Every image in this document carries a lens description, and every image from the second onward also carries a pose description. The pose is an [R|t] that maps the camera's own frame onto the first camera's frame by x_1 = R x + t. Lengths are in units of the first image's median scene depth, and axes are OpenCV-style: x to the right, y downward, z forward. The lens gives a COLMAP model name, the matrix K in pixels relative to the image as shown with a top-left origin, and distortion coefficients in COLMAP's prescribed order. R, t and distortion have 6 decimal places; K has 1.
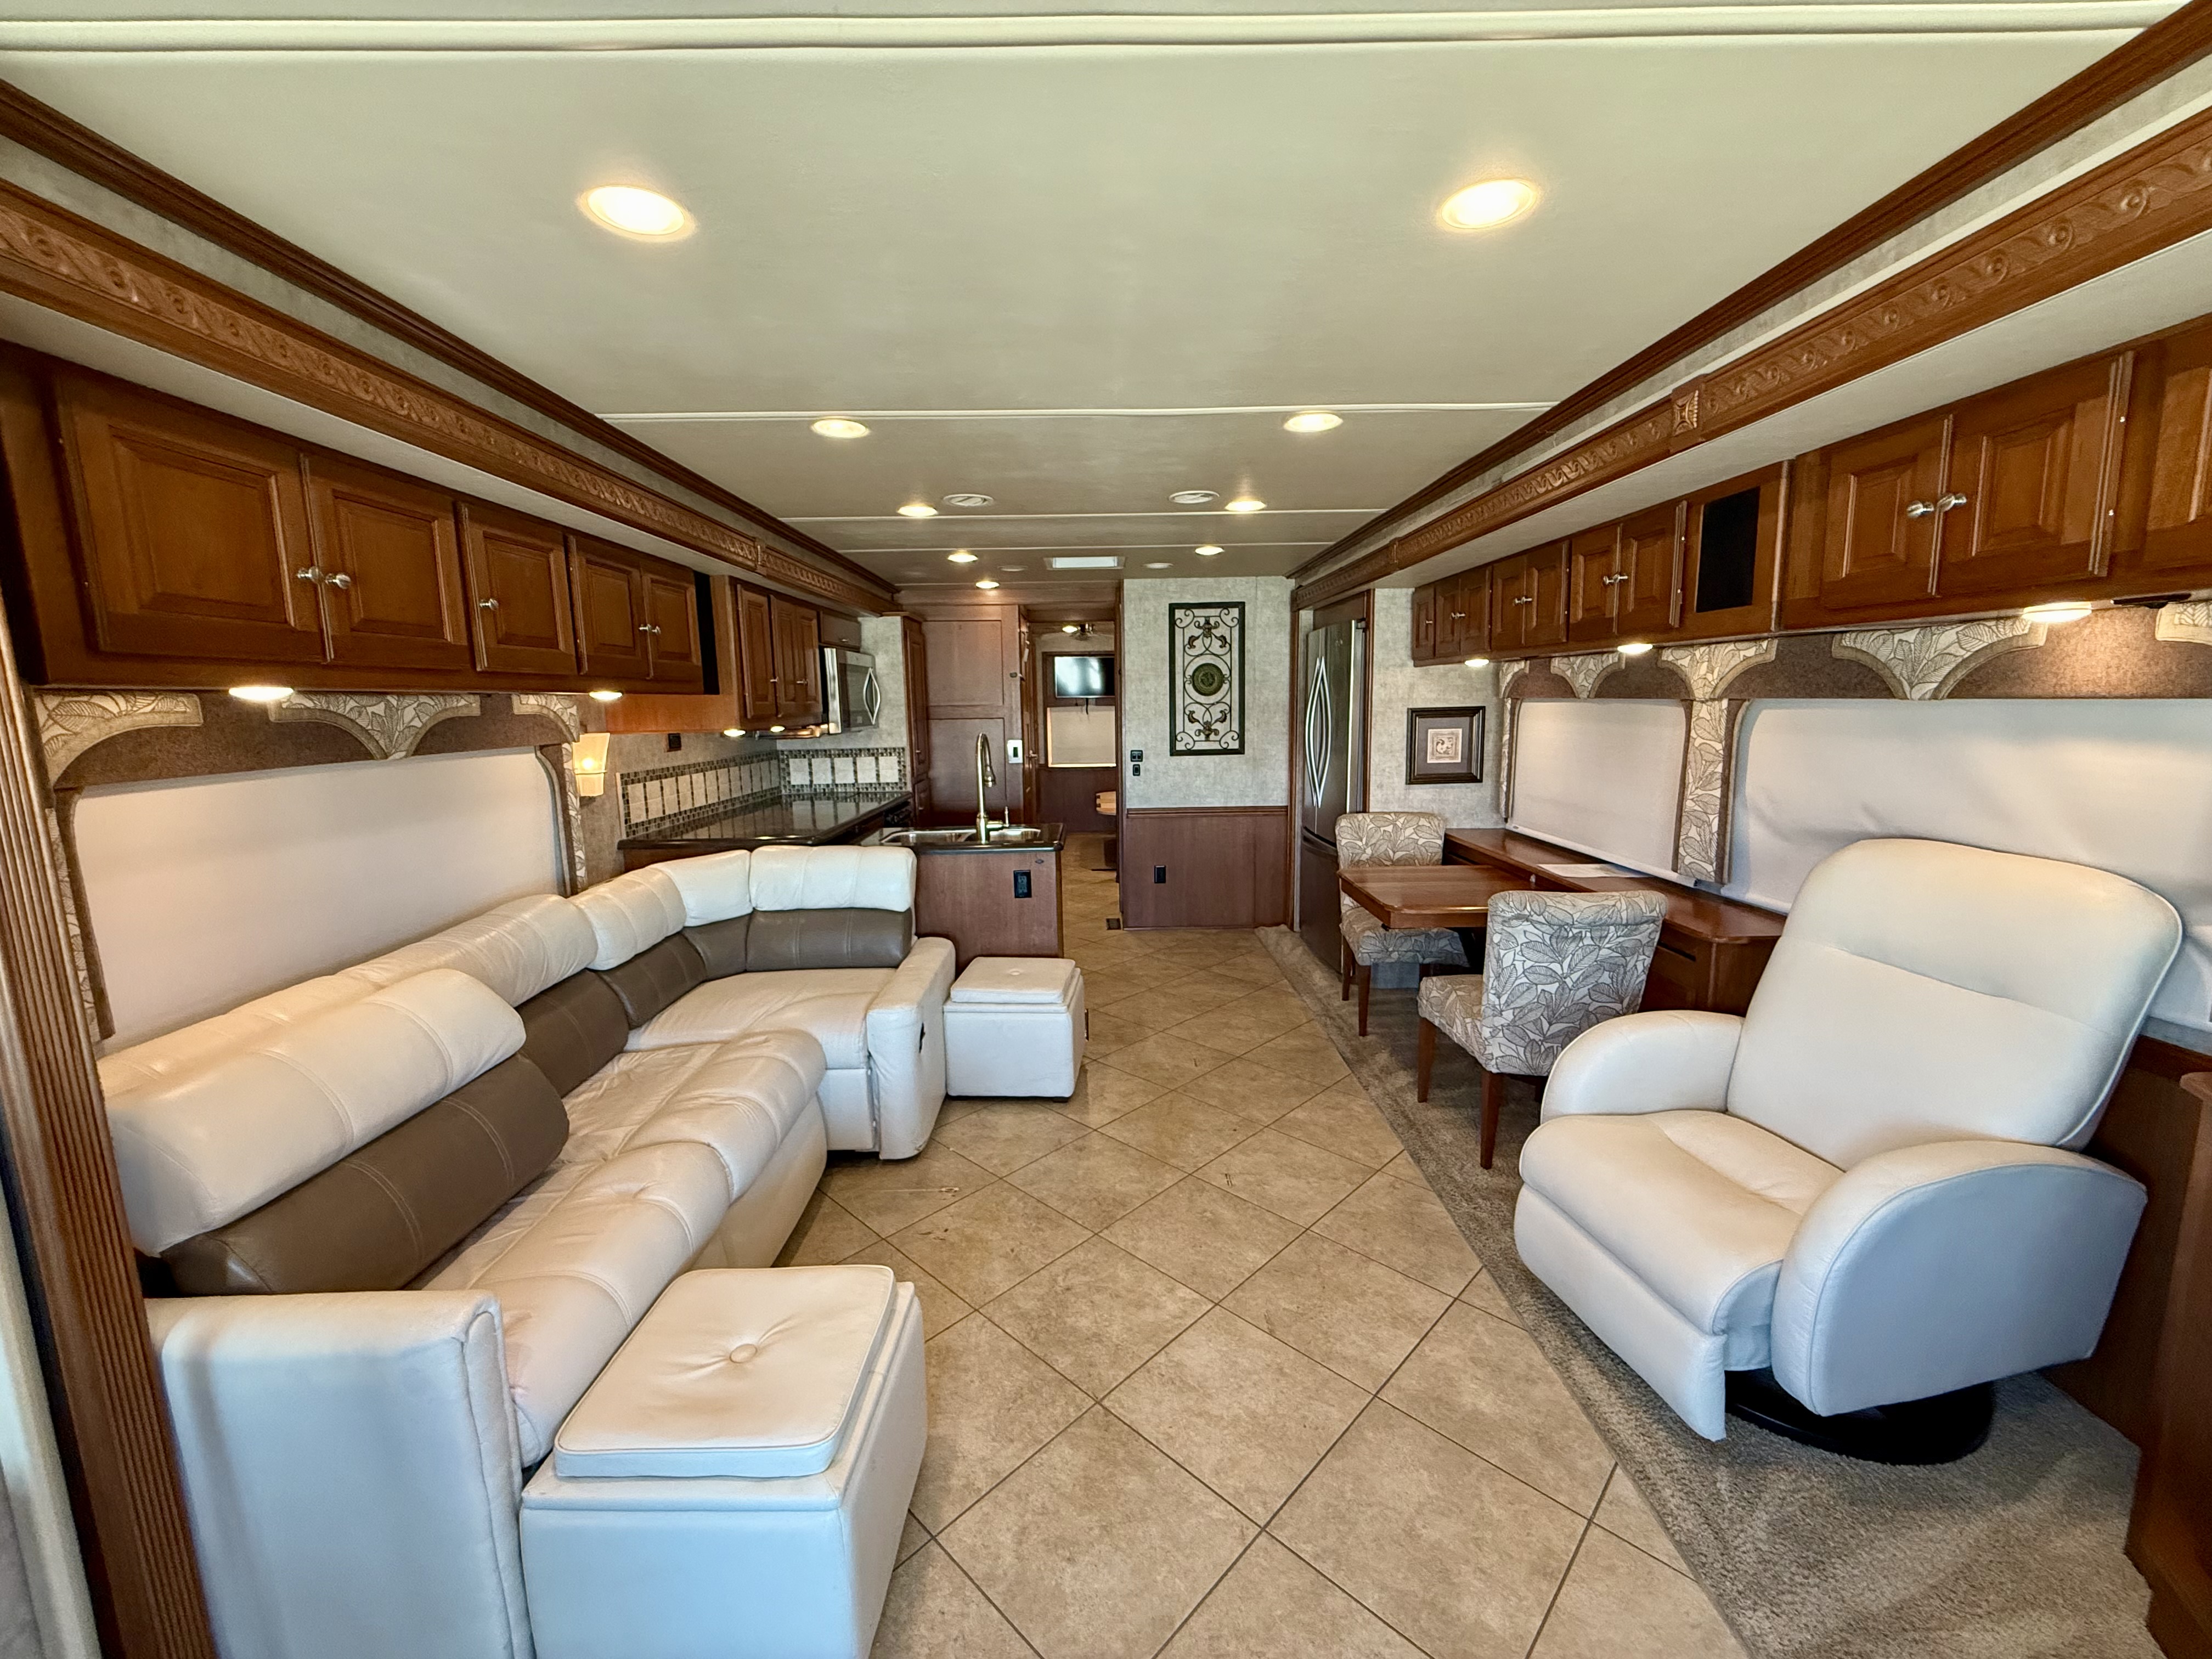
lens RADIAL K [[880.5, 0, 1103.0], [0, 880.5, 829.6], [0, 0, 1]] dist [0.000742, -0.000366]
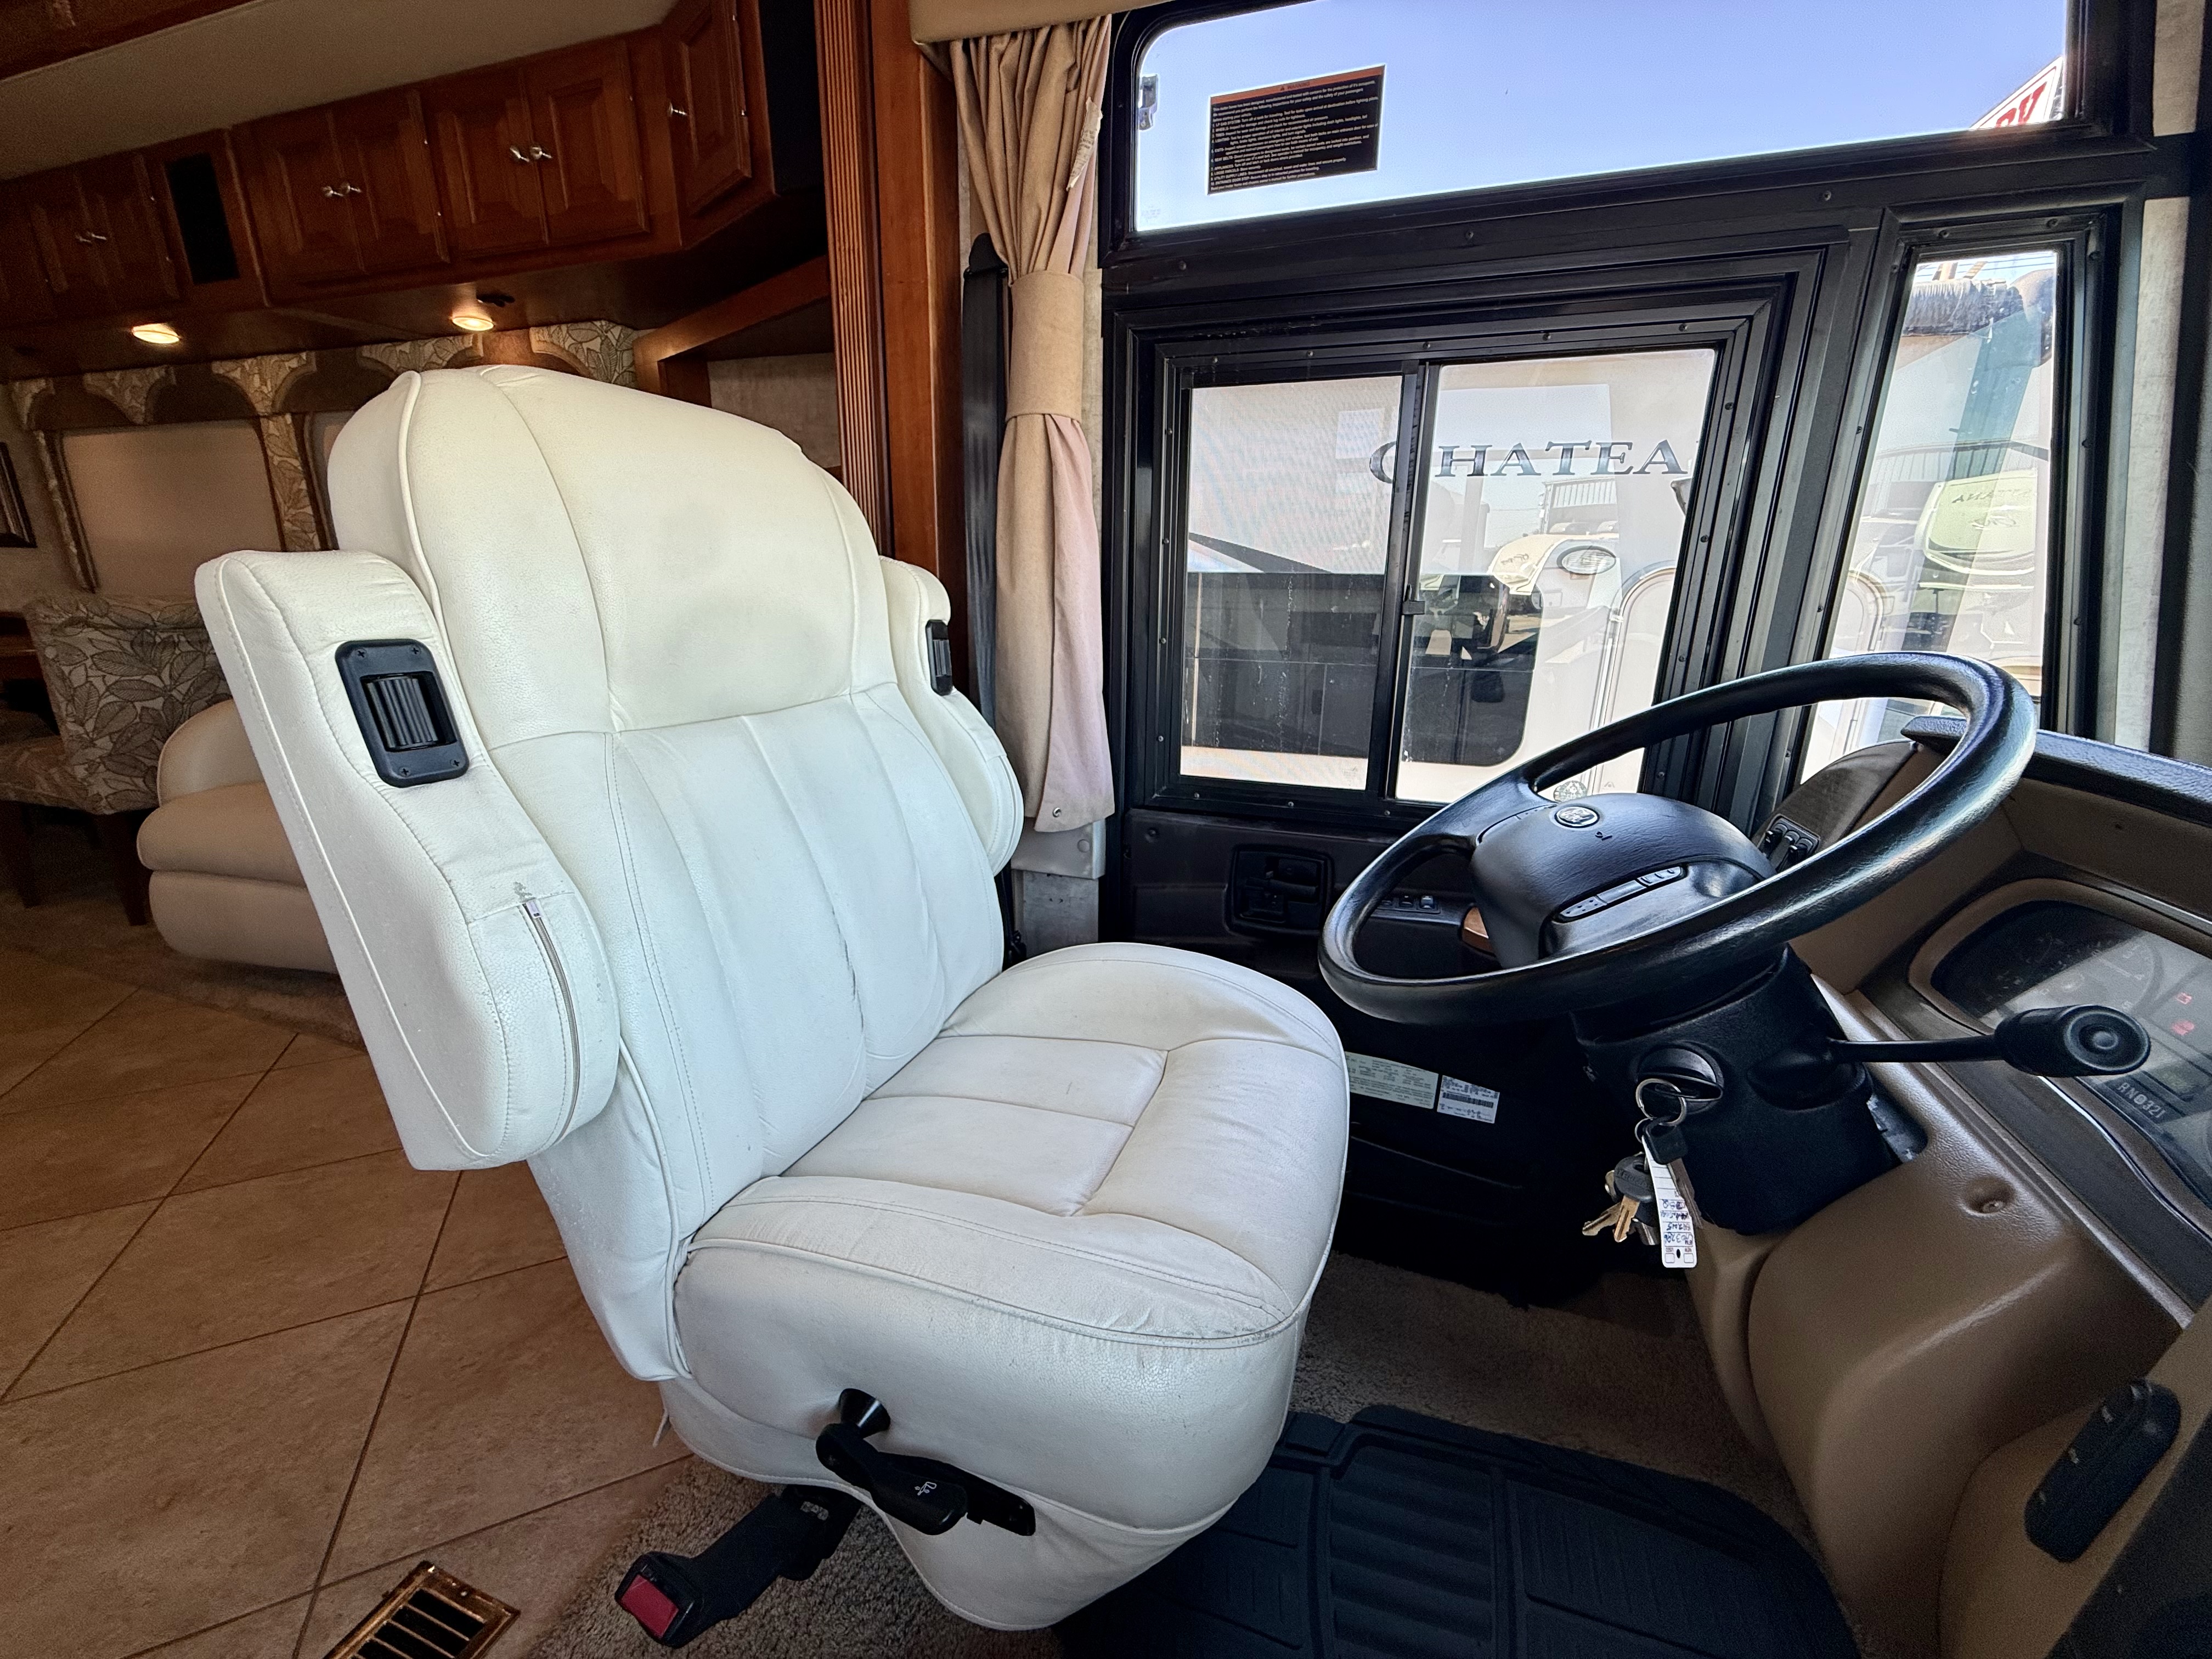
lens RADIAL K [[879.9, 0, 1103.2], [0, 879.9, 830.5], [0, 0, 1]] dist [0.001662, 0.000440]
pose [[0.347872, -0.233675, 0.907954, -0.017632], [0.117882, 0.971657, 0.204905, 0.218248], [-0.930102, 0.035750, 0.365558, -0.245211]]
